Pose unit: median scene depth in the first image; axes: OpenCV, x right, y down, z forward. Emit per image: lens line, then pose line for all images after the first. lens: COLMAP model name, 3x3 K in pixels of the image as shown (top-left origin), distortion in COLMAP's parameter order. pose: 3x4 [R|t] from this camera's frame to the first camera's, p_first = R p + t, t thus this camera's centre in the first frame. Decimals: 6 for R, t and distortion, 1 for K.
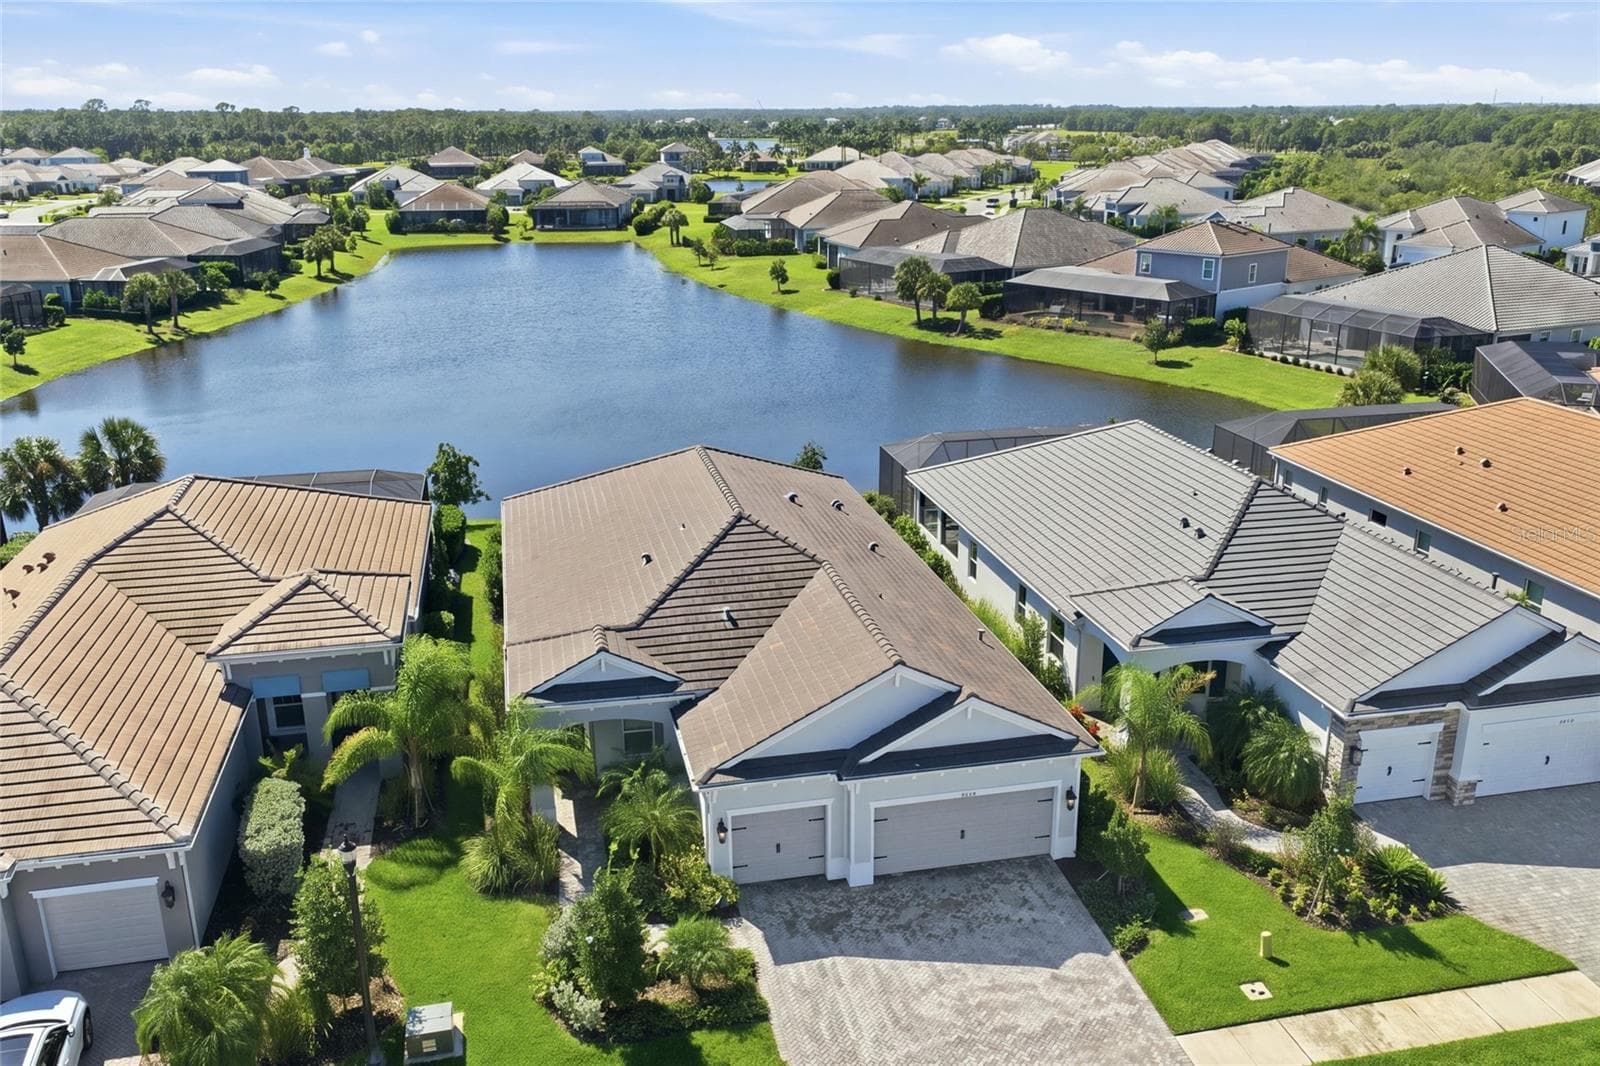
lens RADIAL K [[1287.8, 0, 800.0], [0, 1287.8, 533.0], [0, 0, 1]] dist [-0.026660, 0.058538]
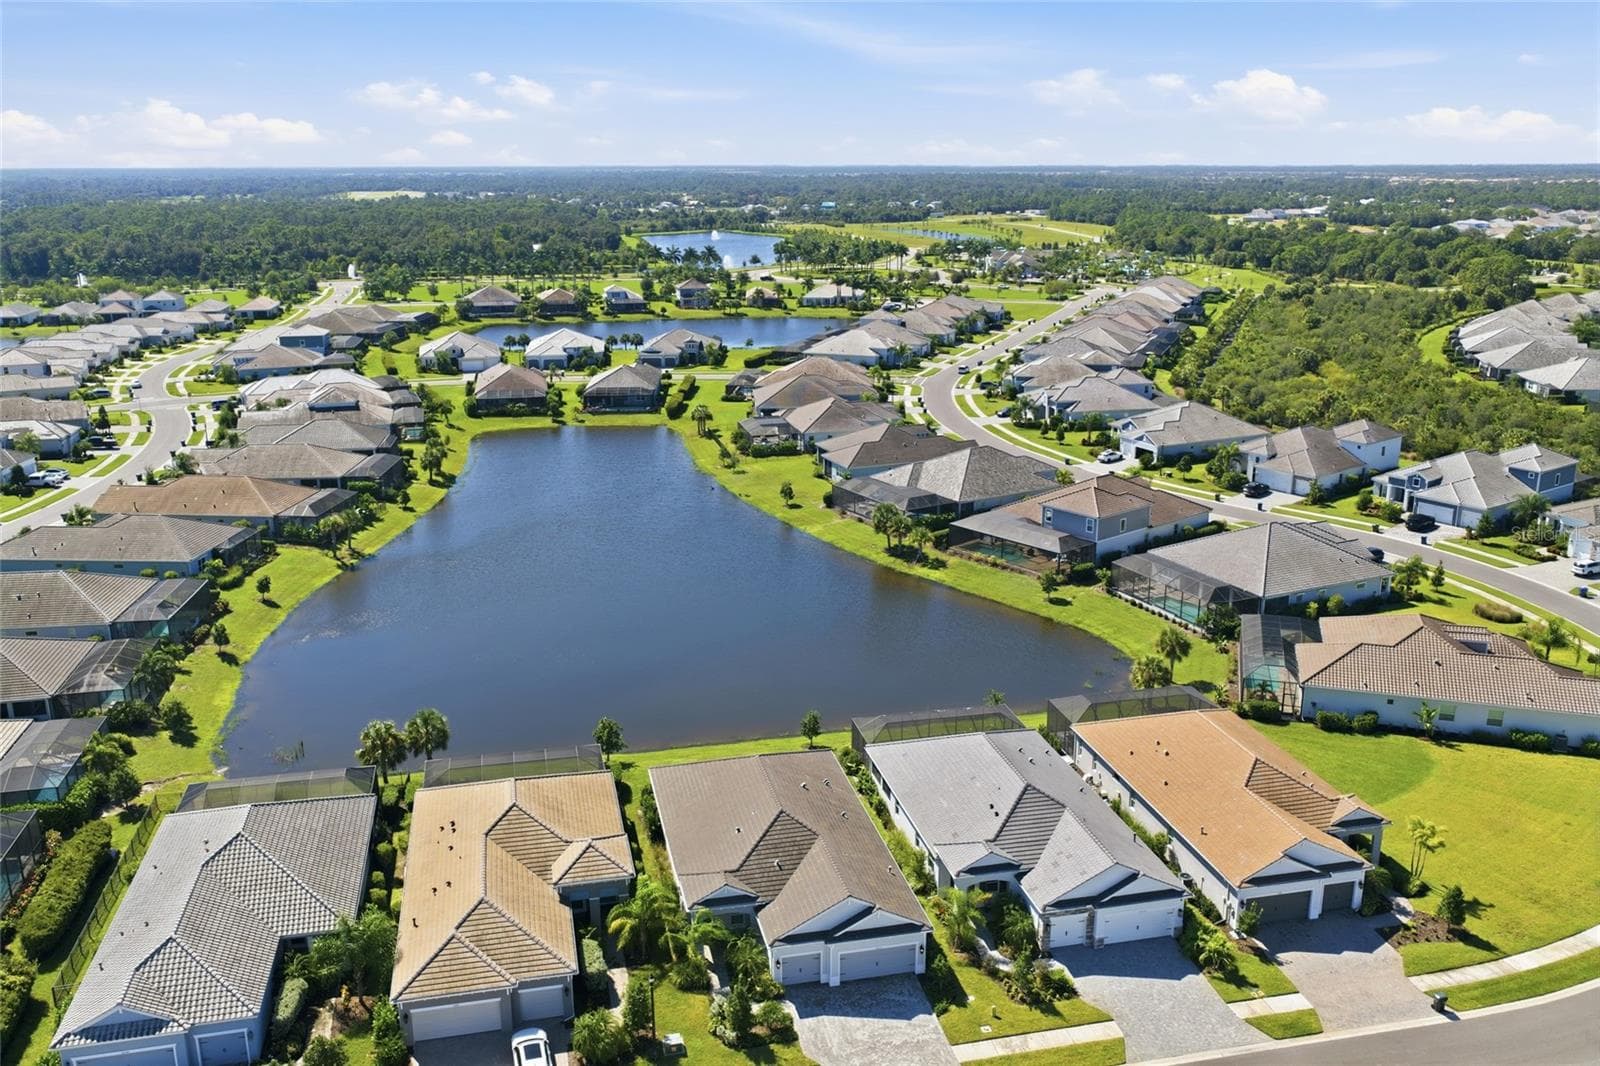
lens RADIAL K [[1287.8, 0, 800.0], [0, 1287.8, 533.0], [0, 0, 1]] dist [-0.026660, 0.058538]
pose [[0.999998, 0.000990, 0.001896, -0.022010], [-0.000918, 0.999294, -0.037561, -0.464451], [-0.001932, 0.037560, 0.999293, -1.382851]]
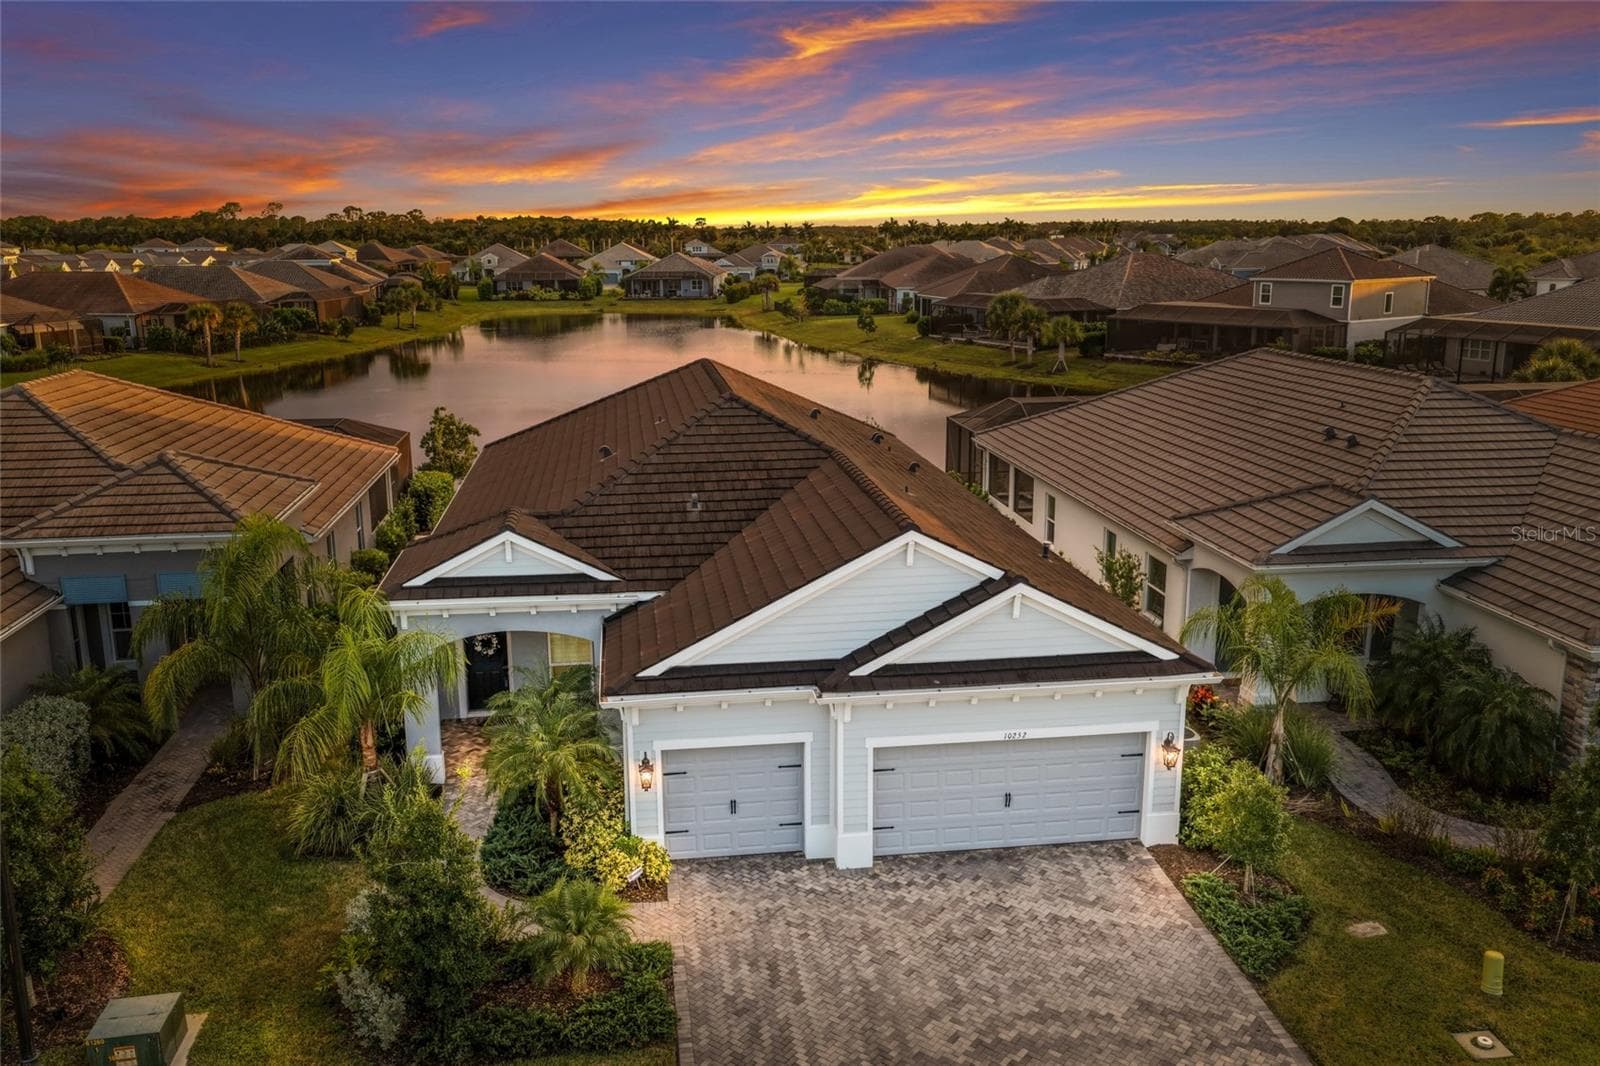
lens RADIAL K [[1287.8, 0, 800.0], [0, 1287.8, 533.0], [0, 0, 1]] dist [-0.026660, 0.058538]
pose [[0.996310, 0.016000, -0.084319, 0.070468], [-0.023546, 0.995728, -0.089281, 0.153546], [0.082530, 0.090937, 0.992431, 0.299484]]
